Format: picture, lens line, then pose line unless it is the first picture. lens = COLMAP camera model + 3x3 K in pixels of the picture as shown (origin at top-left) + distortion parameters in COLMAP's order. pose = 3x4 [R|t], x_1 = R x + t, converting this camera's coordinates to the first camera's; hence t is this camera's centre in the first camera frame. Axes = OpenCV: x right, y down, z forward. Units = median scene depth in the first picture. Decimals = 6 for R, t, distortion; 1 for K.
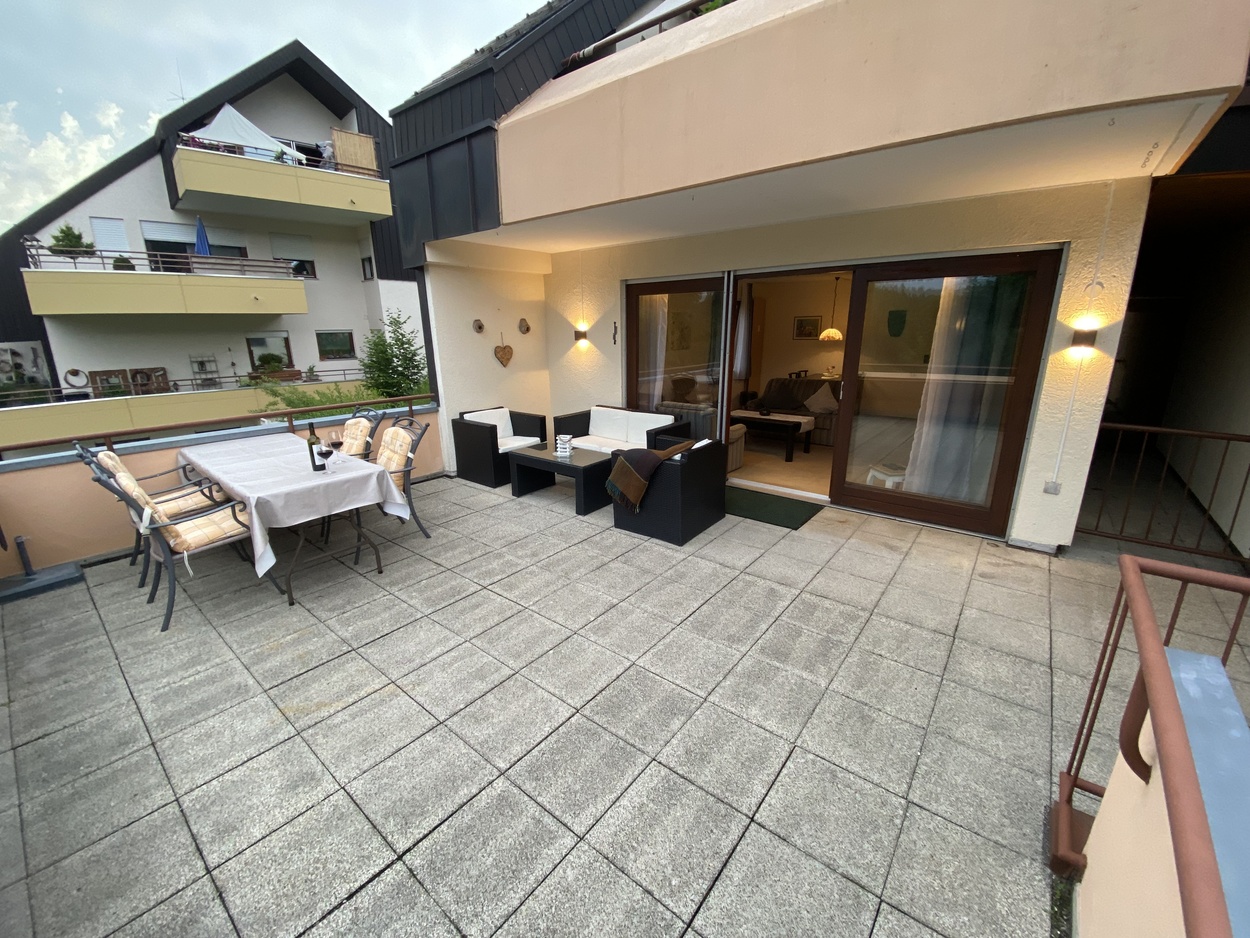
lens RADIAL K [[508.8, 0, 625.0], [0, 508.8, 469.0], [0, 0, 1]] dist [0.055216, -0.033627]
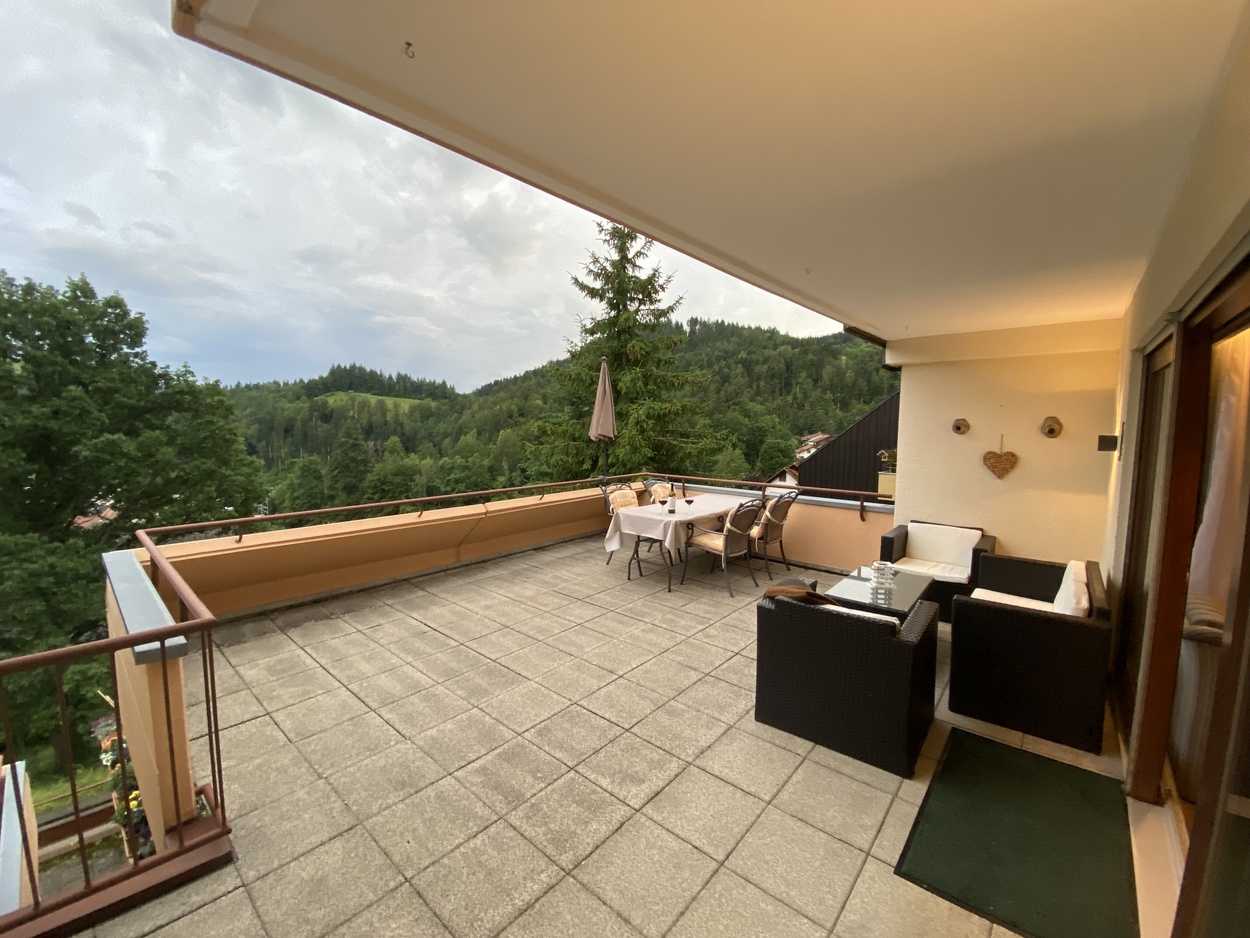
lens RADIAL K [[508.8, 0, 625.0], [0, 508.8, 469.0], [0, 0, 1]] dist [0.055216, -0.033627]
pose [[-0.047643, 0.100997, -0.993745, 0.858827], [-0.269546, 0.956667, 0.110152, -0.235695], [0.961808, 0.273108, -0.018355, 0.759756]]
